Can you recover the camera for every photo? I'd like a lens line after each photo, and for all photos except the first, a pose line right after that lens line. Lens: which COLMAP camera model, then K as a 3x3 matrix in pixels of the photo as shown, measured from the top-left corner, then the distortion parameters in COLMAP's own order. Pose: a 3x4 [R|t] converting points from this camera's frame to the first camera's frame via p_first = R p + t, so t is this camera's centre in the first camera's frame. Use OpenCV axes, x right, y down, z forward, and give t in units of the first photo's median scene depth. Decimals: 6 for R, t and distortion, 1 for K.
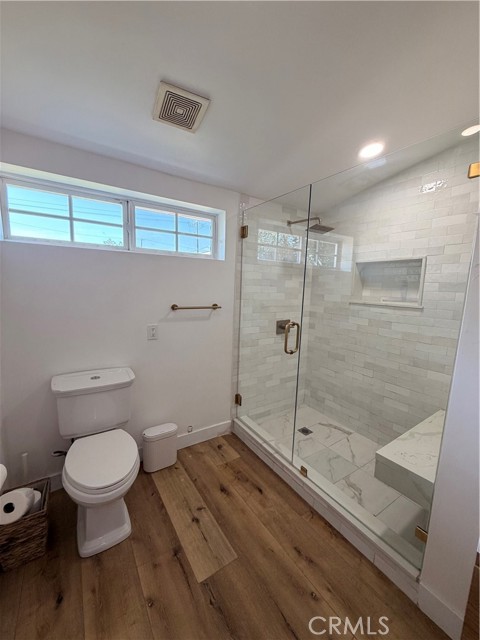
lens RADIAL K [[254.8, 0, 240.5], [0, 254.8, 322.2], [0, 0, 1]] dist [0.003110, -0.000030]
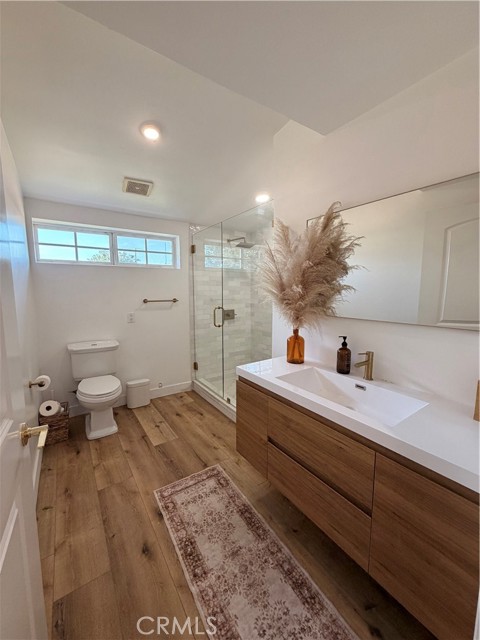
lens RADIAL K [[254.8, 0, 240.6], [0, 254.8, 322.2], [0, 0, 1]] dist [0.003110, -0.000030]
pose [[0.999278, -0.036299, 0.011258, 0.313641], [0.036517, 0.999137, -0.019791, 0.130326], [-0.010530, 0.020187, 0.999741, -0.569234]]
